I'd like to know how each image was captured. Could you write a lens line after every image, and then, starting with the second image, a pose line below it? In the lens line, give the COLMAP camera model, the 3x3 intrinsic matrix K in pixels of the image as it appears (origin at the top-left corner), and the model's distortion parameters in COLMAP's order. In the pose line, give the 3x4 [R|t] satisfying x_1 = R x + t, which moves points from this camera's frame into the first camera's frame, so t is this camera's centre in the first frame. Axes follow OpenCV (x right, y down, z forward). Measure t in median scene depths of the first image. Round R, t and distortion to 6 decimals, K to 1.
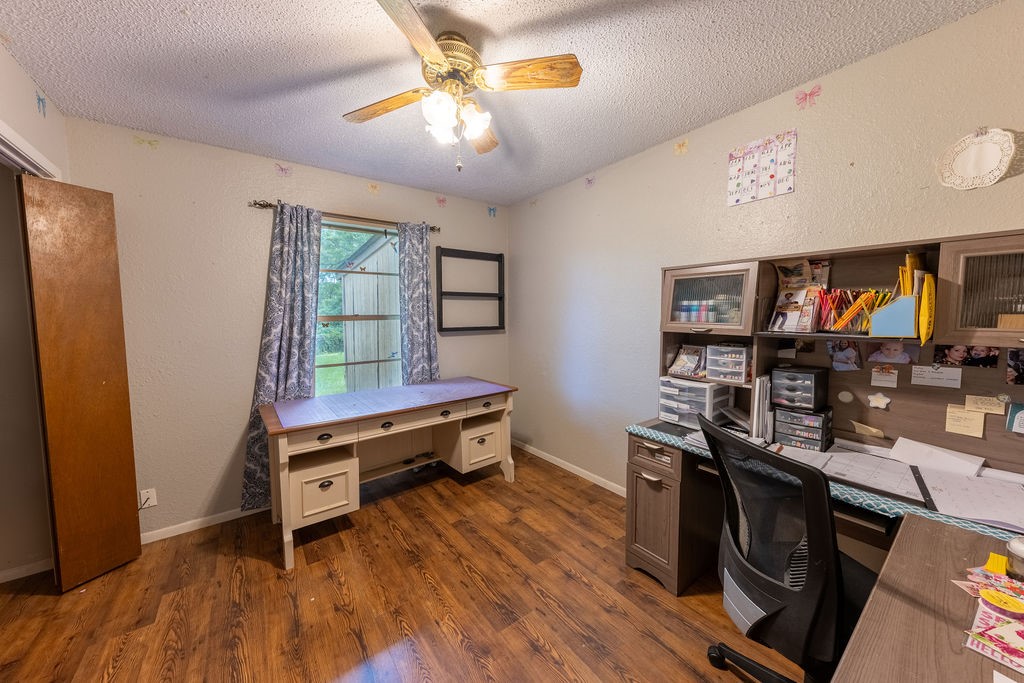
lens RADIAL K [[356.4, 0, 511.3], [0, 356.4, 339.1], [0, 0, 1]] dist [0.013265, -0.004893]
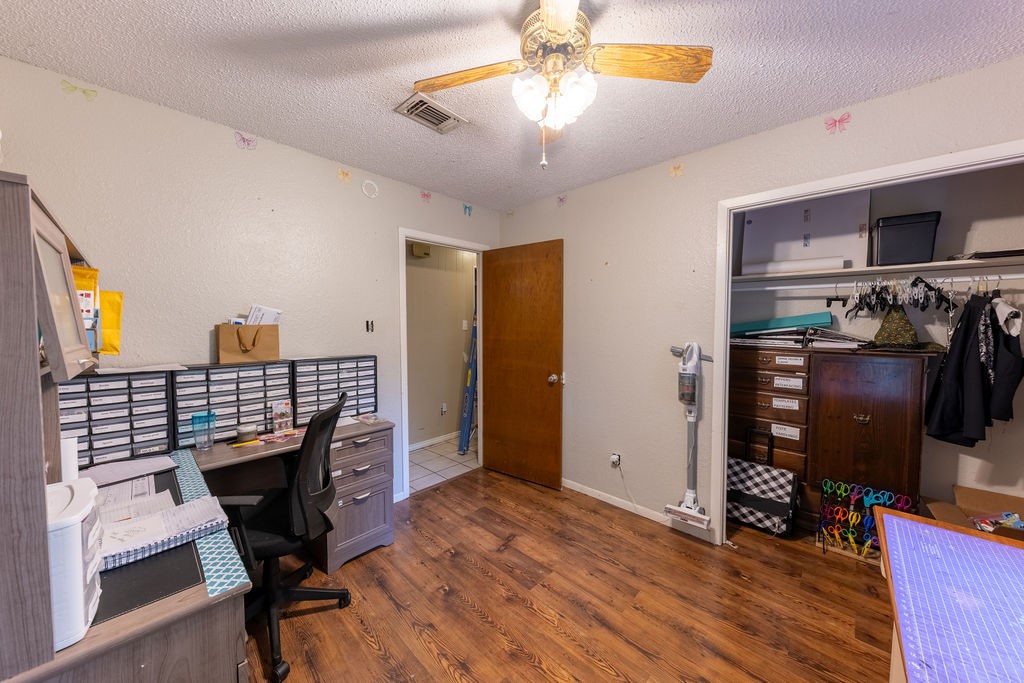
lens RADIAL K [[356.4, 0, 511.3], [0, 356.4, 339.1], [0, 0, 1]] dist [0.013265, -0.004893]
pose [[-0.986383, 0.012729, -0.163973, 0.073847], [-0.005683, 0.993767, 0.111330, -0.110759], [0.164368, 0.110746, -0.980162, 1.551031]]
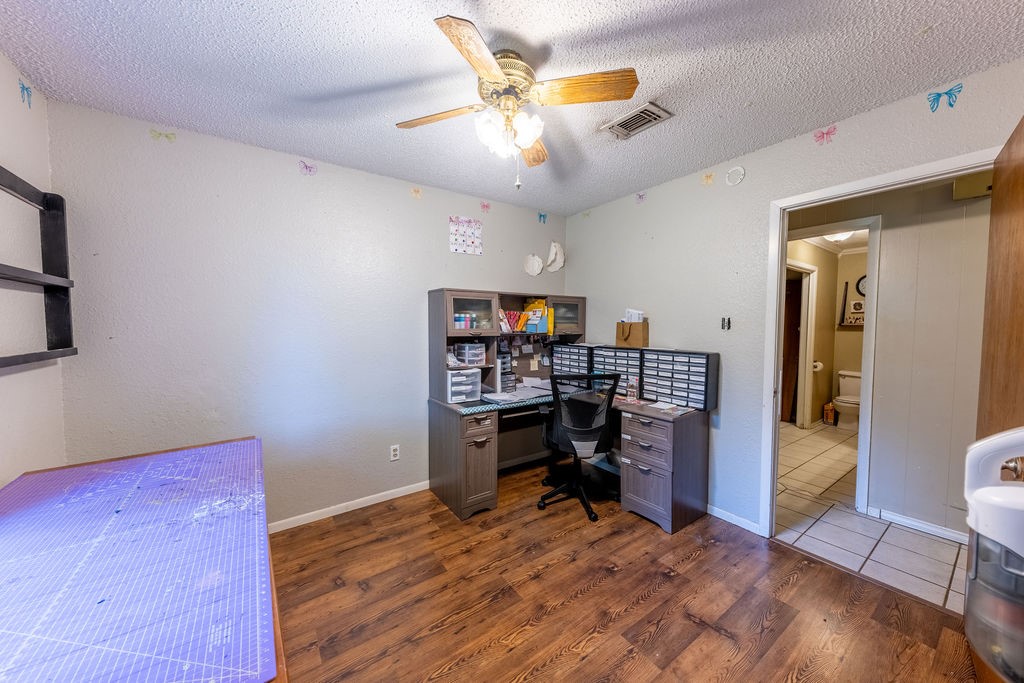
lens RADIAL K [[356.4, 0, 511.3], [0, 356.4, 339.1], [0, 0, 1]] dist [0.013265, -0.004893]
pose [[0.029700, -0.038442, 0.998819, -0.995199], [0.070867, 0.996827, 0.036258, -0.047596], [-0.997044, 0.069706, 0.032330, 0.815514]]
